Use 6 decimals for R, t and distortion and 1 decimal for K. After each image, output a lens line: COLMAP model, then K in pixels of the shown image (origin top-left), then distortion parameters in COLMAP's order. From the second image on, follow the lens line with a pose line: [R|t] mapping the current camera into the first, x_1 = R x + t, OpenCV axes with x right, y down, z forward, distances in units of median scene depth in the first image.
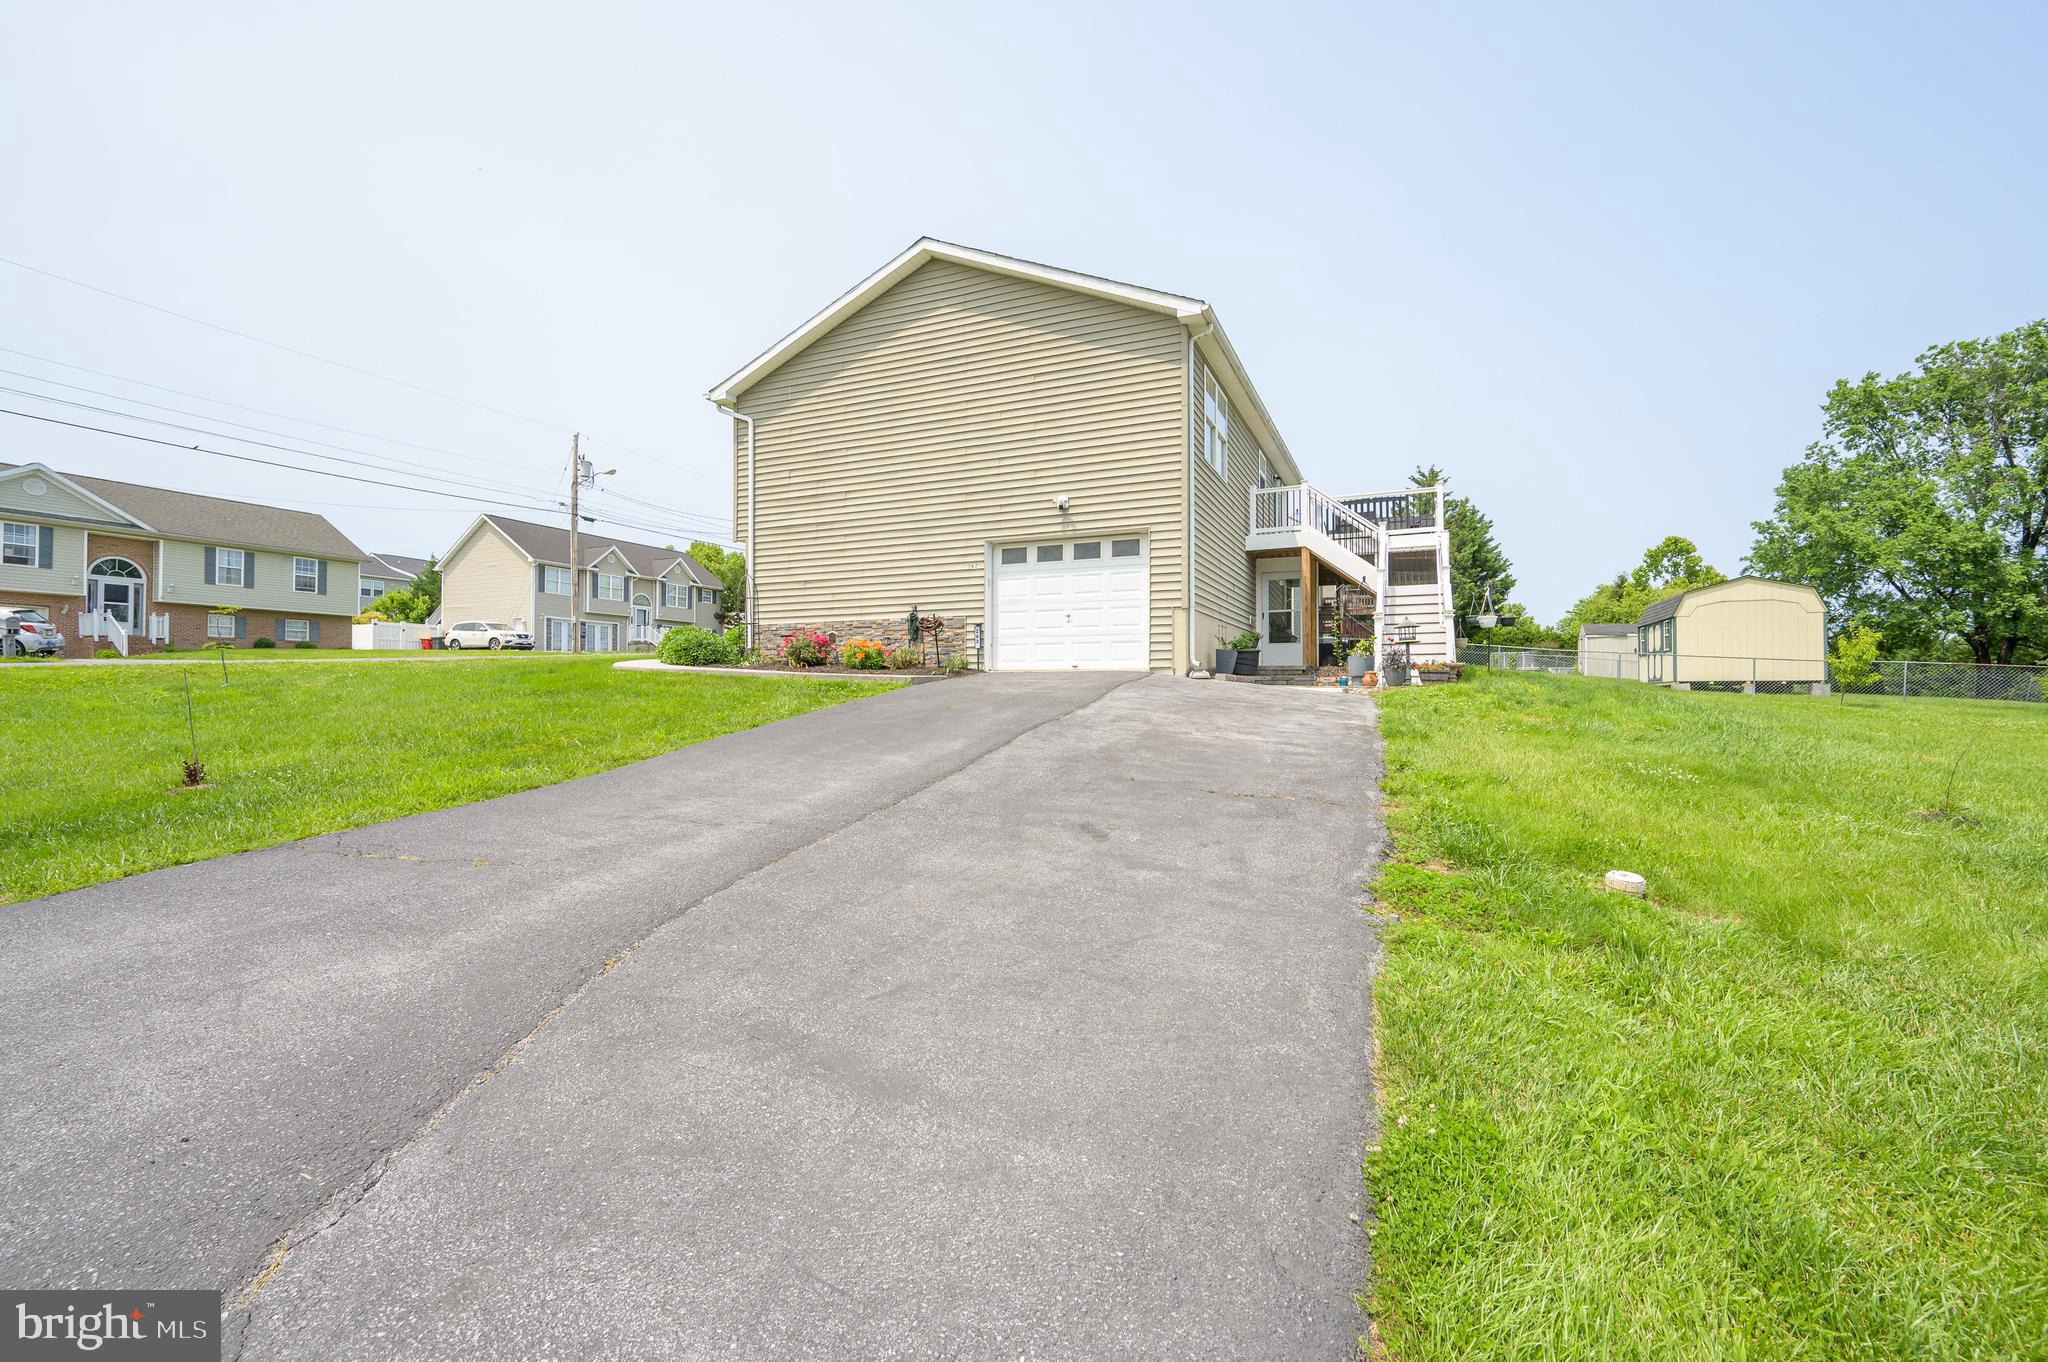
lens RADIAL K [[878.1, 0, 1024.0], [0, 878.1, 681.0], [0, 0, 1]] dist [-0.002897, -0.000468]
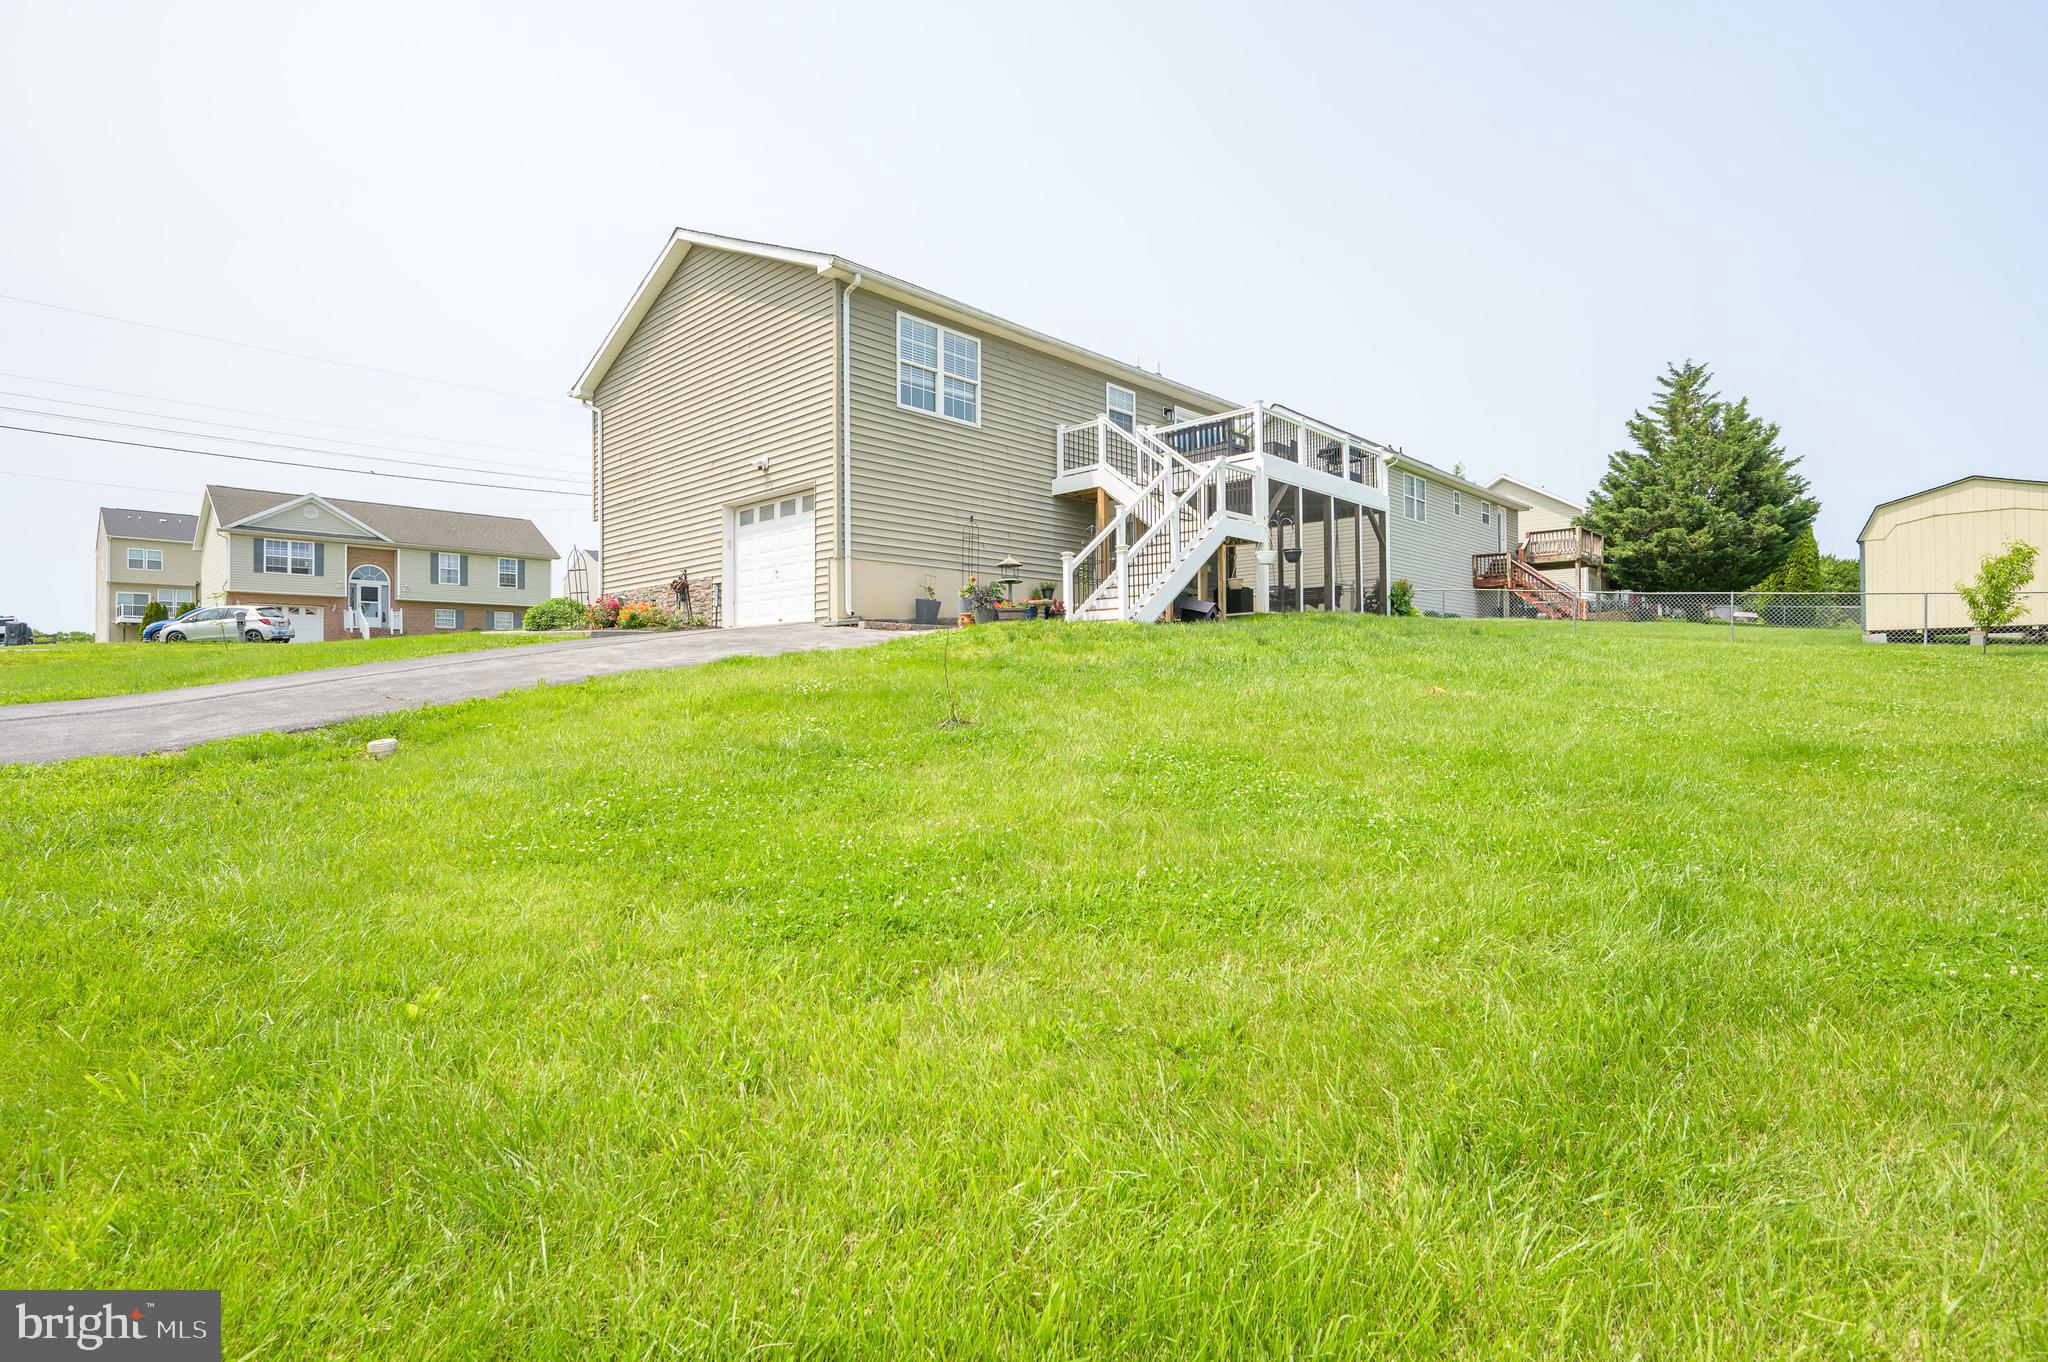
lens RADIAL K [[999.1, 0, 1023.3], [0, 999.1, 668.6], [0, 0, 1]] dist [-0.001383, -0.000203]
pose [[0.937887, -0.012614, -0.346712, 0.338146], [0.012561, 0.999918, -0.002399, 0.021719], [0.346714, -0.002106, 0.937969, -0.003427]]
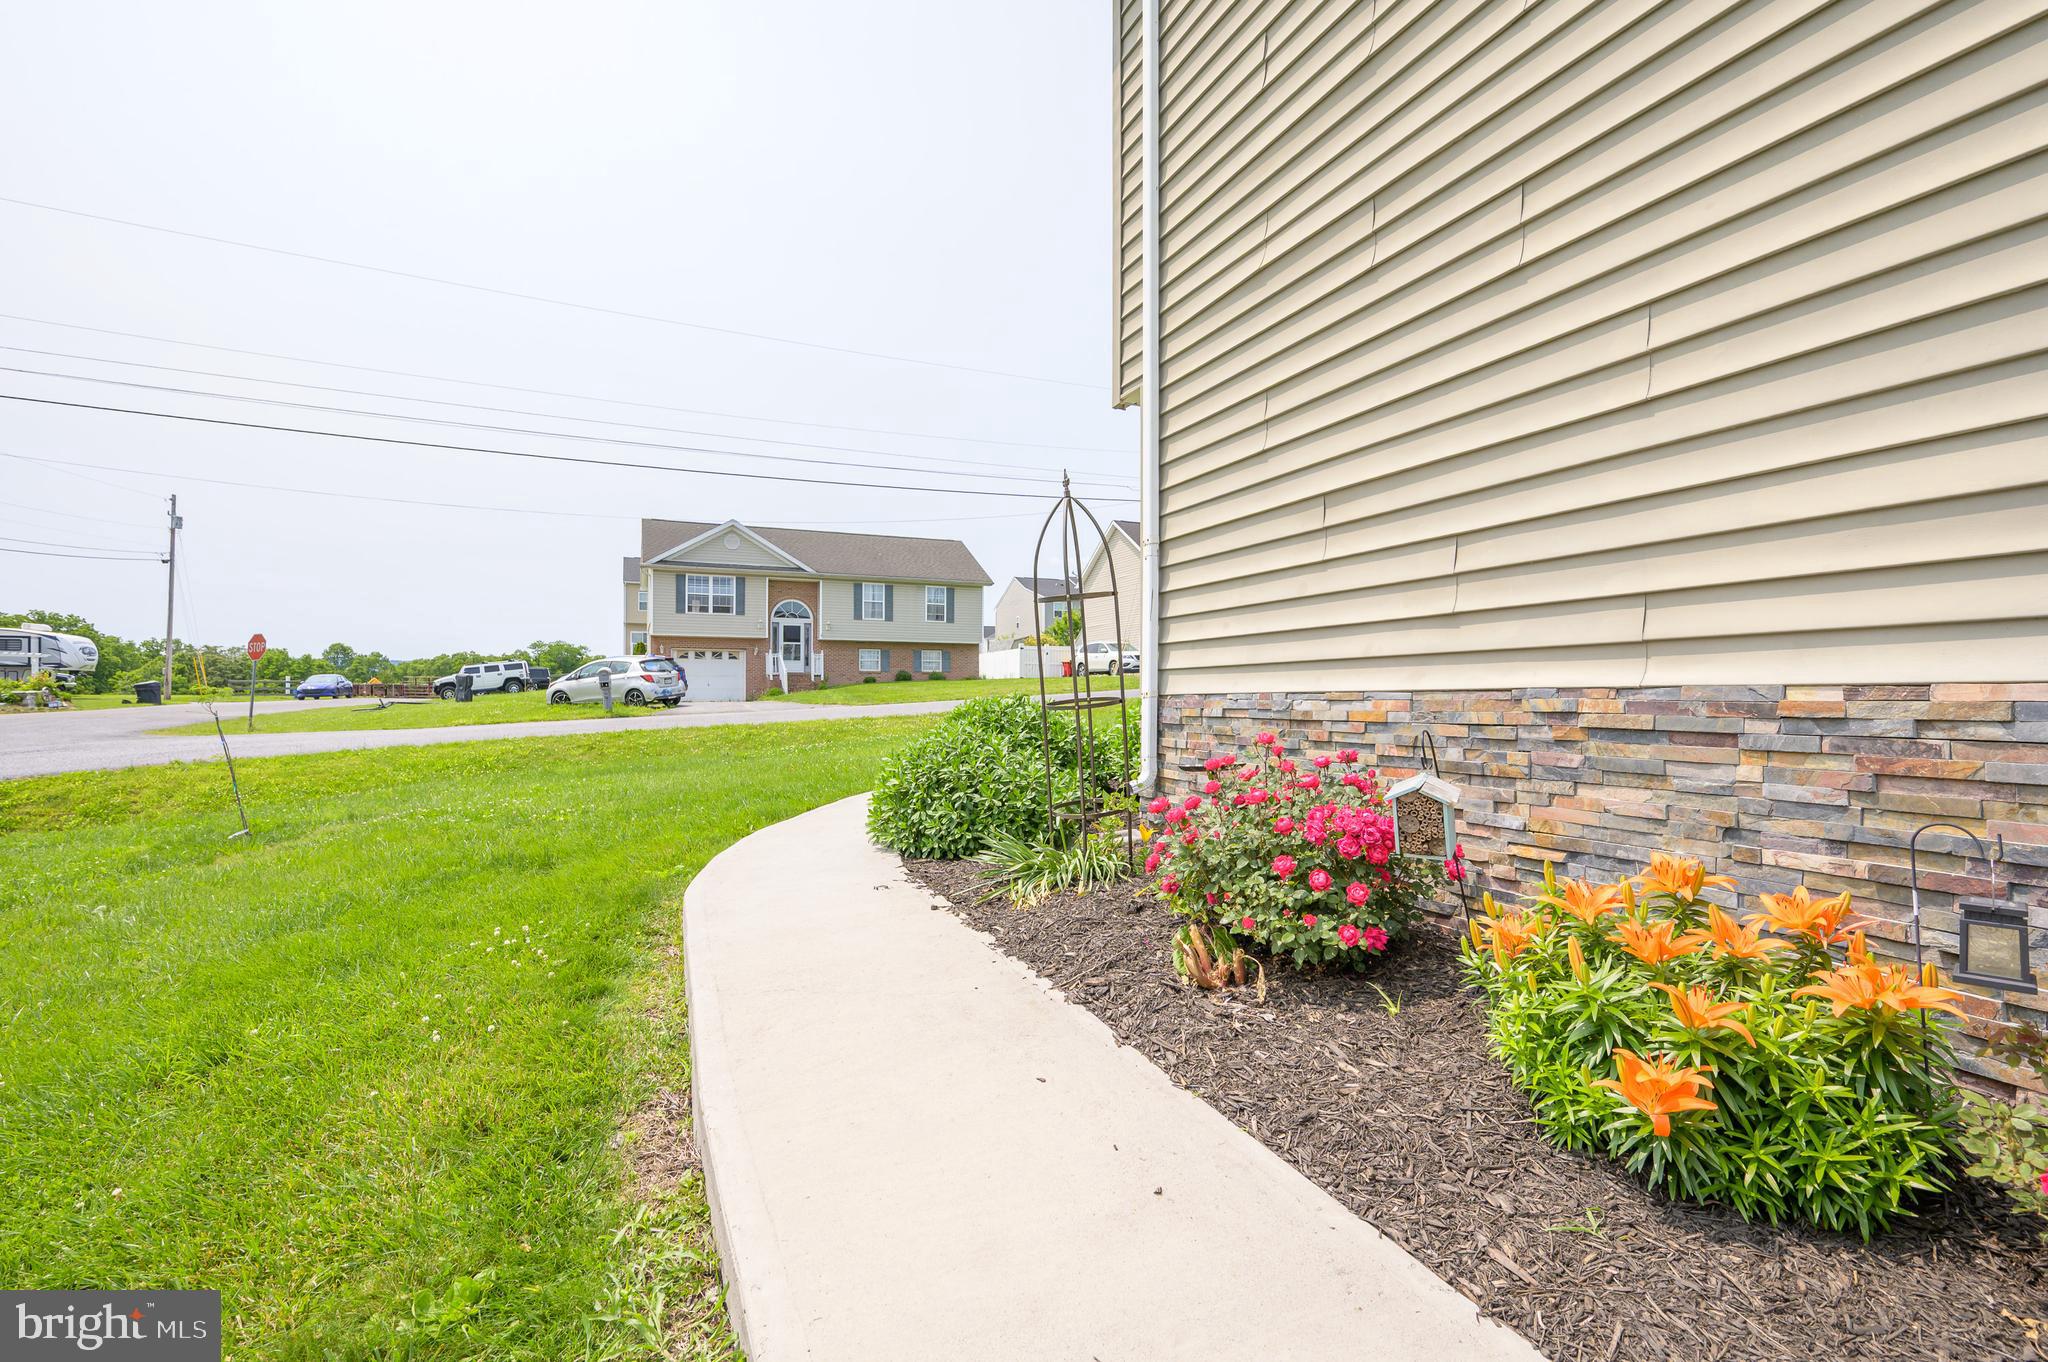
lens RADIAL K [[909.4, 0, 1024.0], [0, 909.4, 681.0], [0, 0, 1]] dist [0.000921, 0.000007]
pose [[0.729988, -0.011378, -0.683366, -0.078760], [0.009969, 0.999932, -0.005999, -0.035491], [0.683388, -0.002433, 0.730052, 0.409381]]
